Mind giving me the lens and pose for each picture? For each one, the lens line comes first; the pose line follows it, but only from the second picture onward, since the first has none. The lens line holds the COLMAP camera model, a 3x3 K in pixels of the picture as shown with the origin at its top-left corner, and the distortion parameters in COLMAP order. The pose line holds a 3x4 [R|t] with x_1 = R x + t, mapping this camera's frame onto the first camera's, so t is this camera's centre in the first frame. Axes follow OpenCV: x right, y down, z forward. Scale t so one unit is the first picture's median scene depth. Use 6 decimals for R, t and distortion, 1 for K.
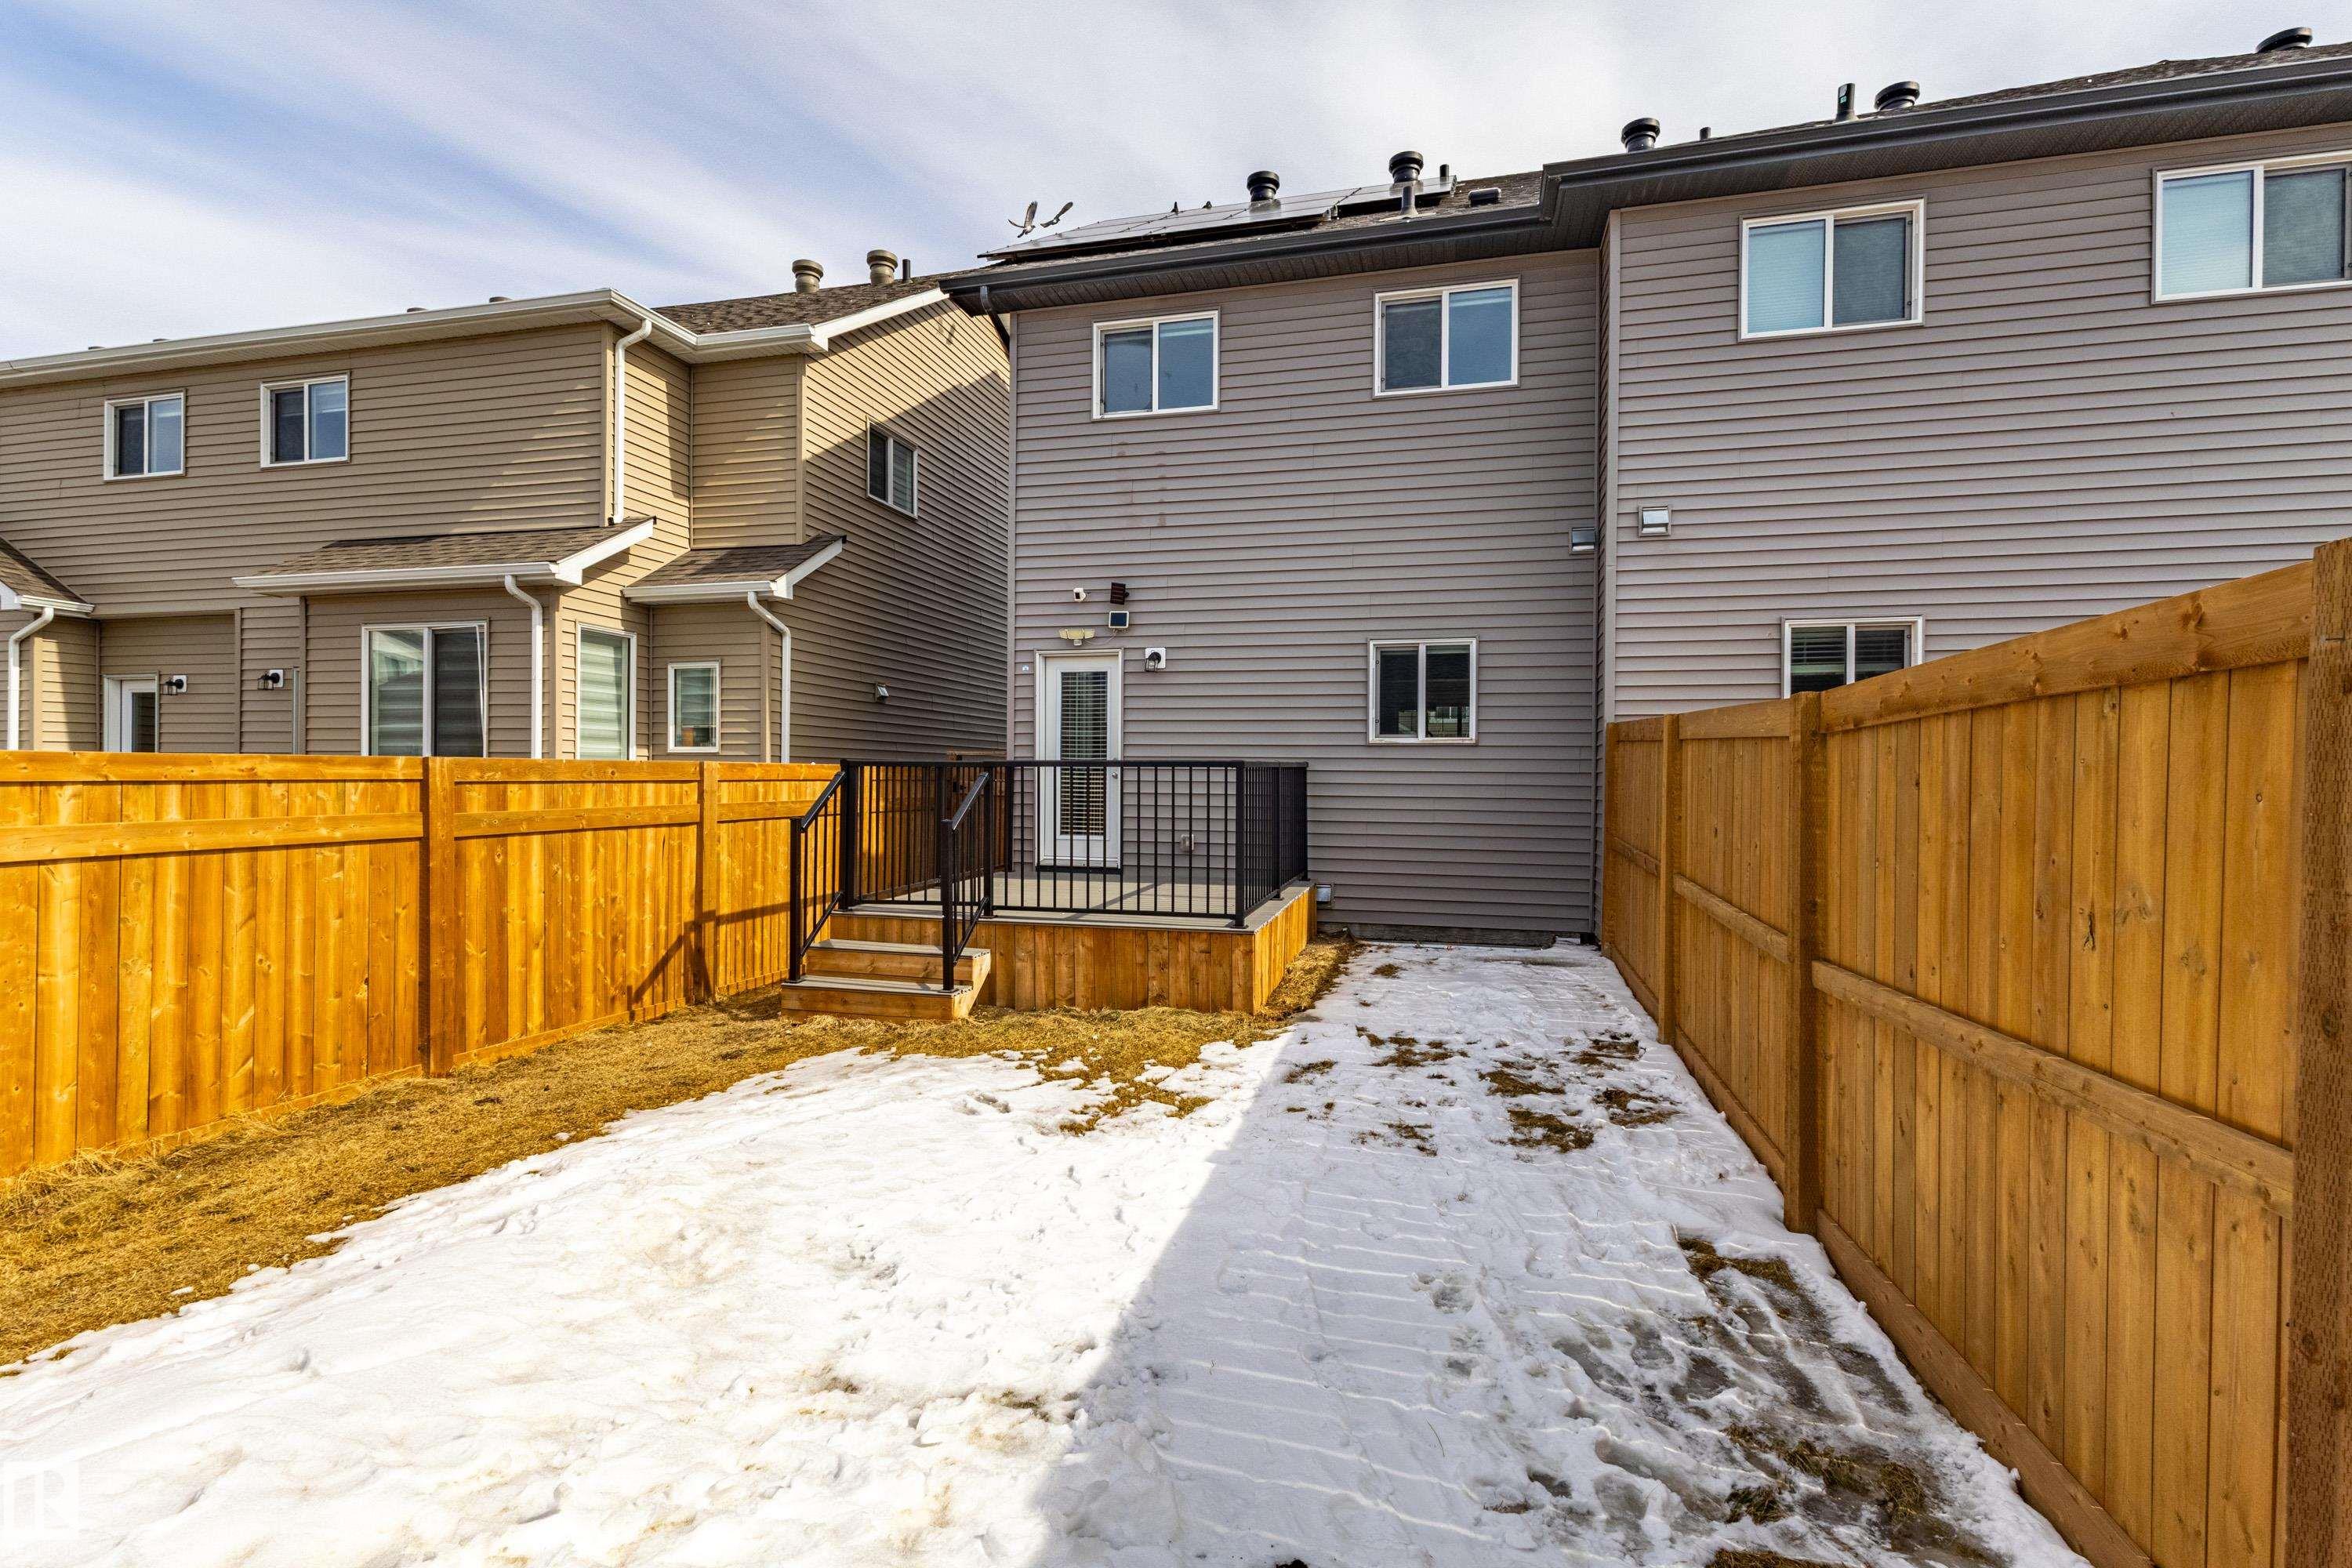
lens RADIAL K [[1095.3, 0, 1185.6], [0, 1095.3, 785.4], [0, 0, 1]] dist [0.002080, 0.002684]
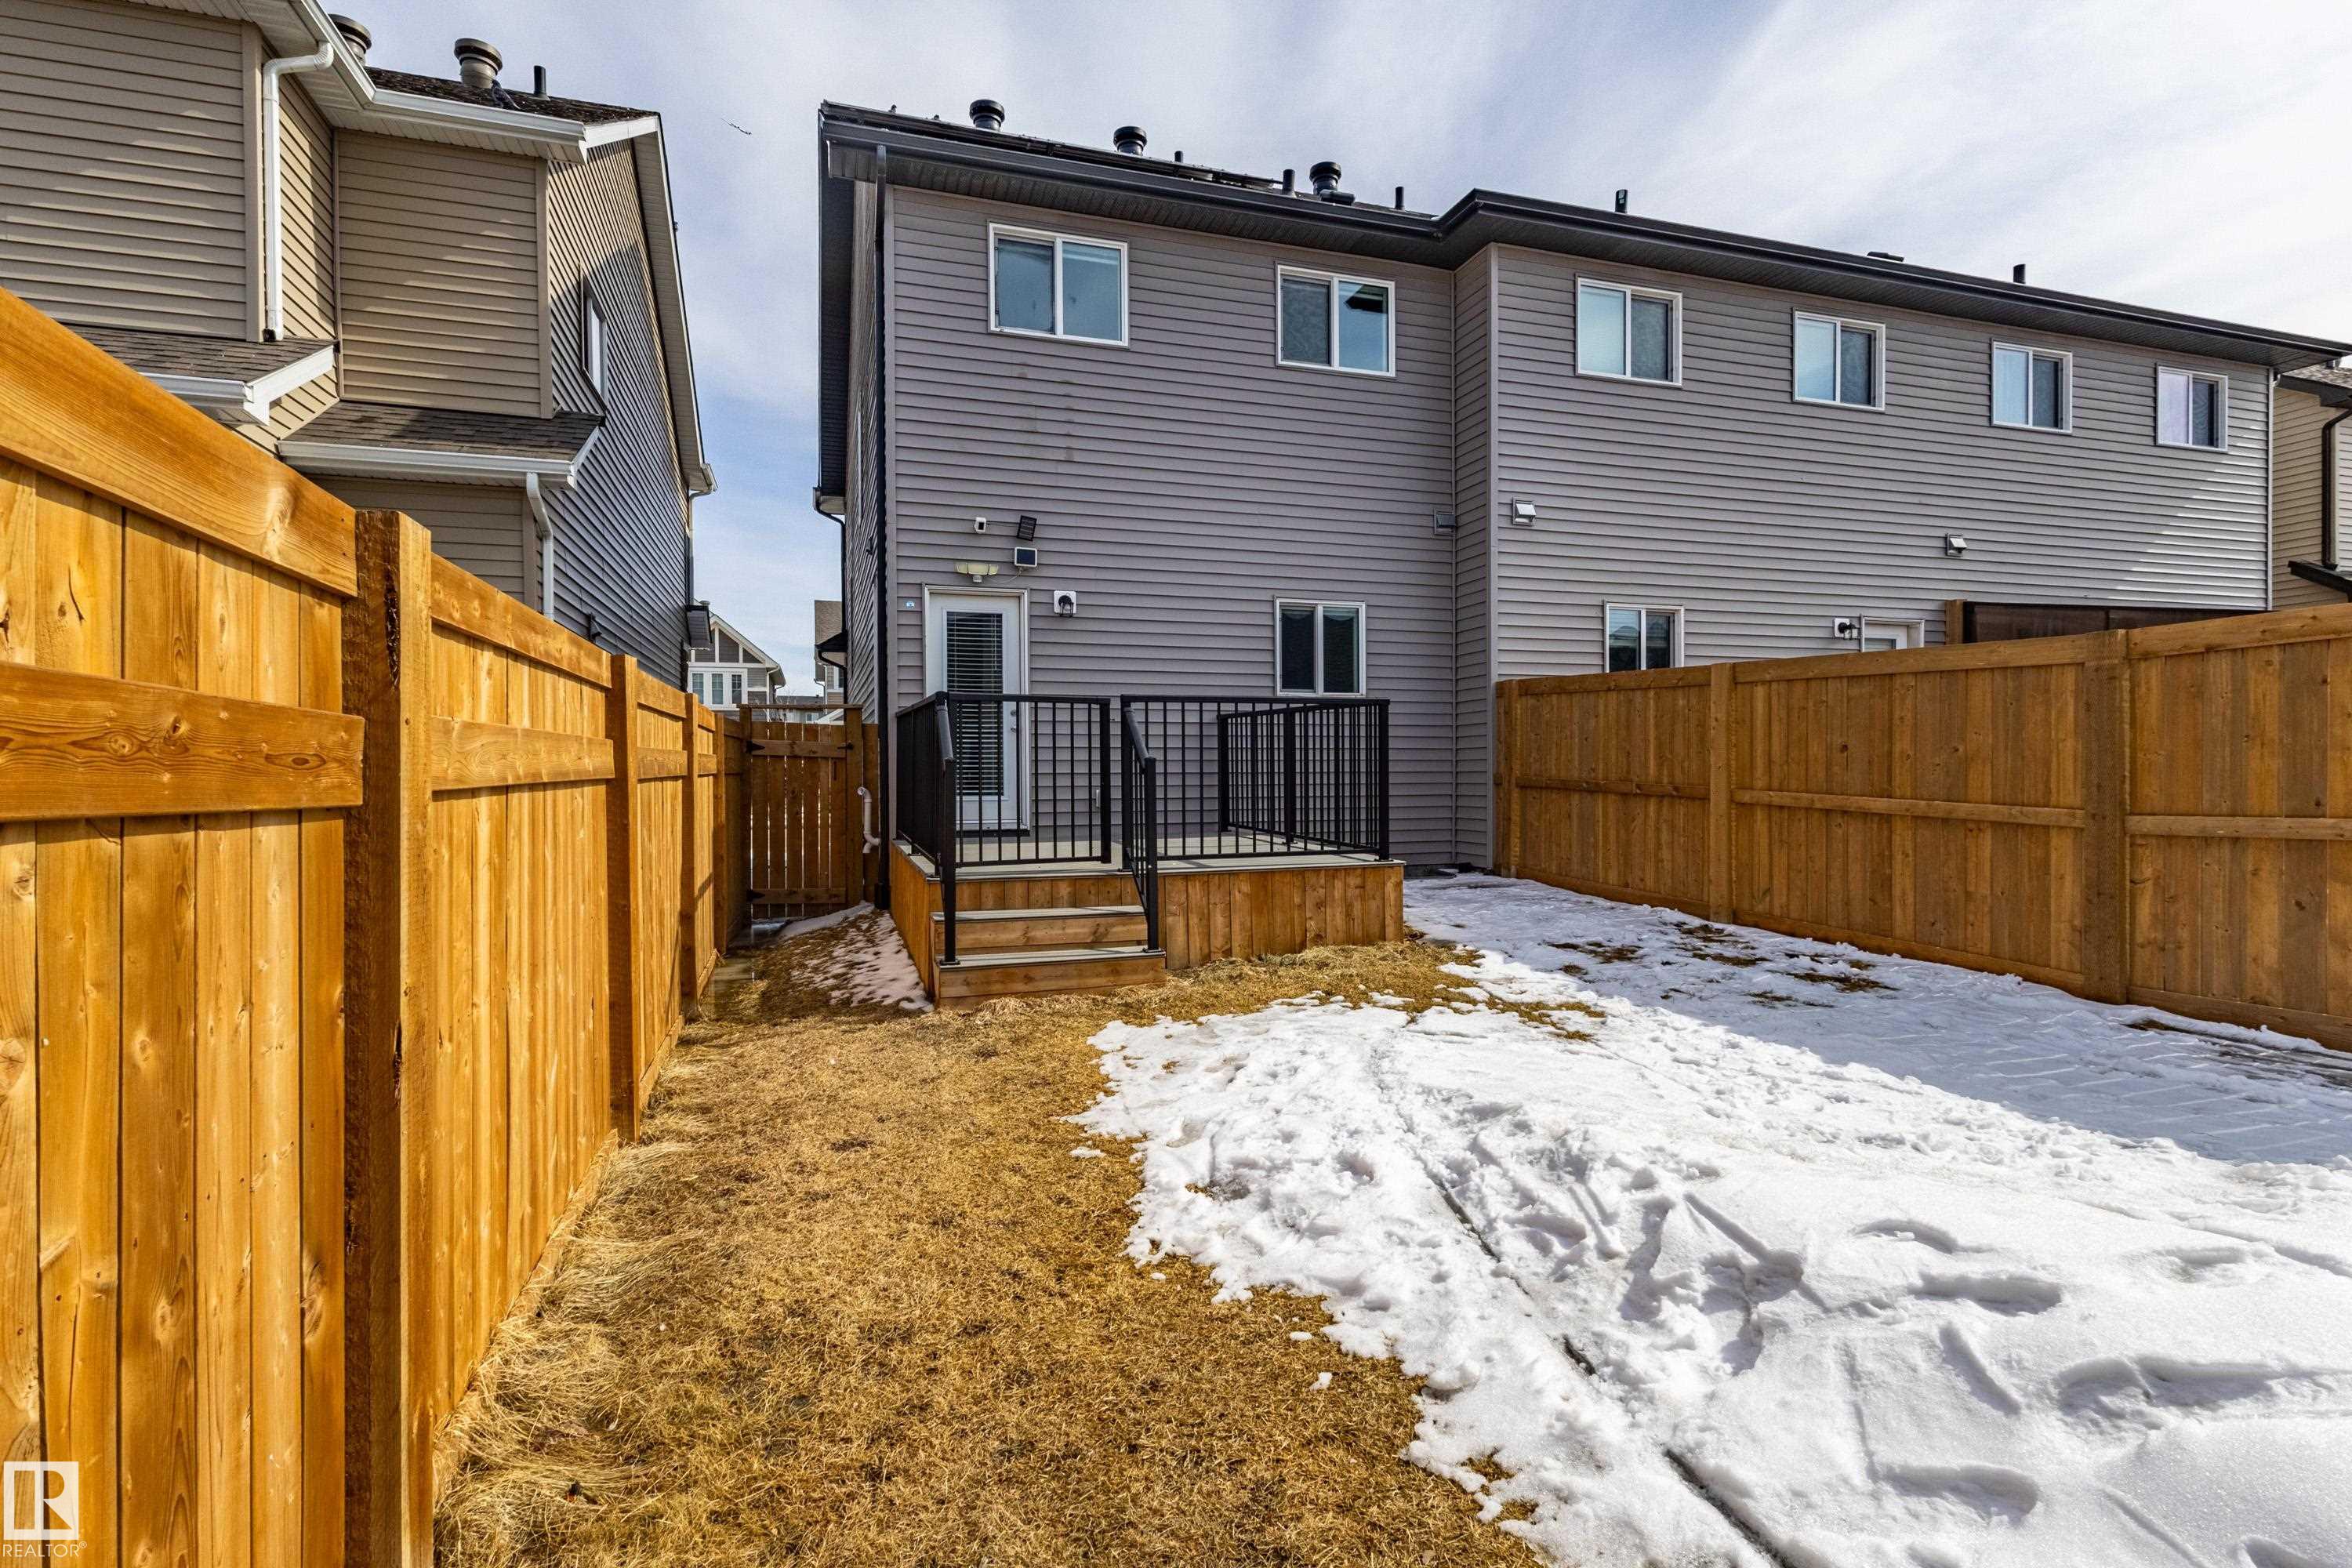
lens RADIAL K [[1095.3, 0, 1168.1], [0, 1095.3, 786.8], [0, 0, 1]] dist [0.002080, 0.002684]
pose [[0.842487, -0.021495, 0.538287, -0.500693], [0.015140, 0.999754, 0.016226, 0.029896], [-0.538504, -0.005521, 0.842605, 0.180751]]
